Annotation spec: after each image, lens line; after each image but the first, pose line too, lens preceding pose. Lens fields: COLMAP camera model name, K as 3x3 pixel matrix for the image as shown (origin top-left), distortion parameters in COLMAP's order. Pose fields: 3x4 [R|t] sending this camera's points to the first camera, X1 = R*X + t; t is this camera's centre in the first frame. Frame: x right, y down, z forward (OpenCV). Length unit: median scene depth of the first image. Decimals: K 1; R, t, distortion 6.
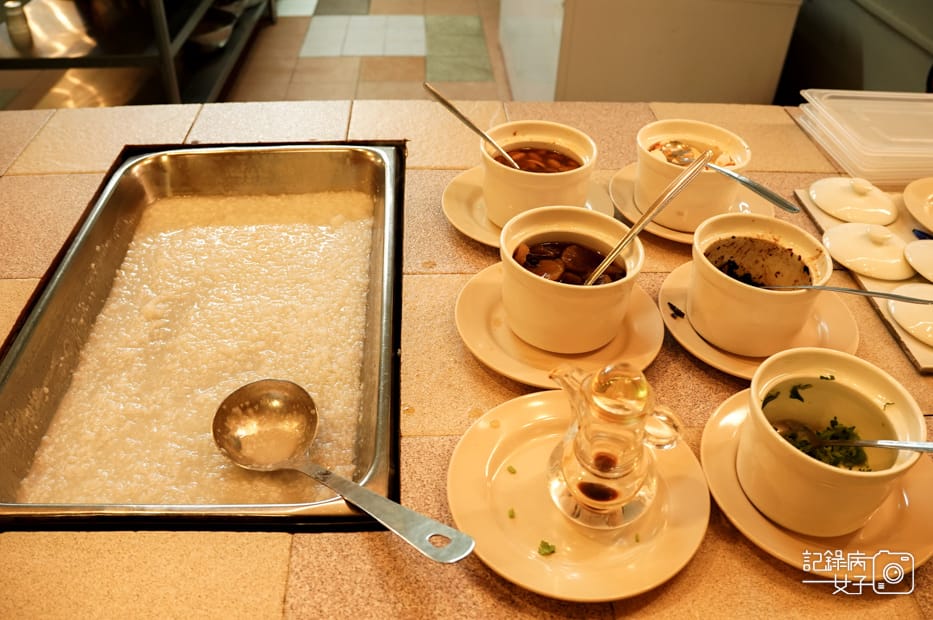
lens RADIAL K [[759.3, 0, 446.7], [0, 759.3, 313.4], [0, 0, 1]] dist [-0.195314, 0.122326]
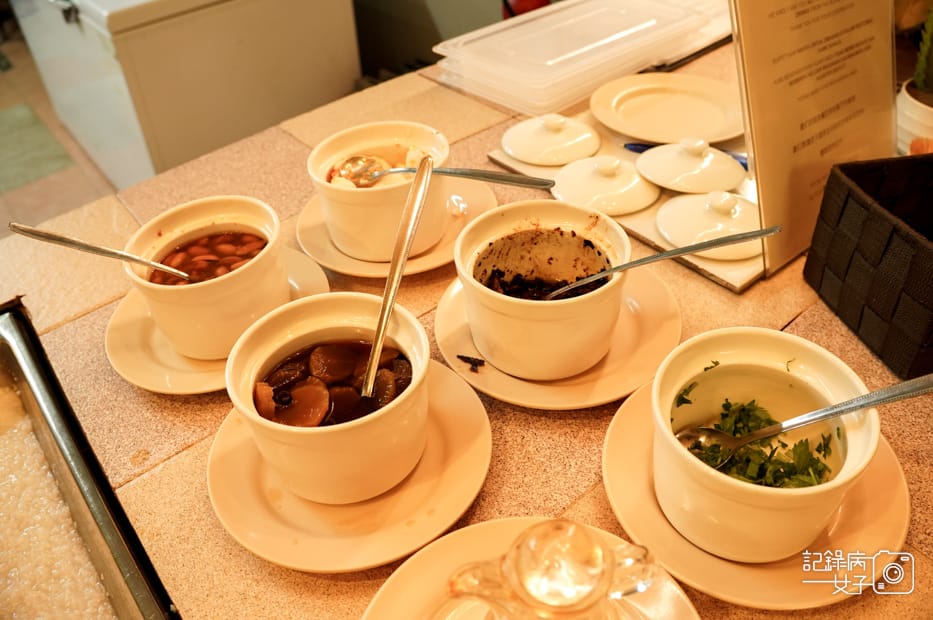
lens RADIAL K [[759.3, 0, 446.7], [0, 759.3, 313.4], [0, 0, 1]] dist [-0.195314, 0.122326]
pose [[0.804628, -0.440470, 0.398196, -0.005846], [0.446956, 0.890773, 0.082186, -0.106592], [-0.390902, 0.111847, 0.913611, 0.240248]]
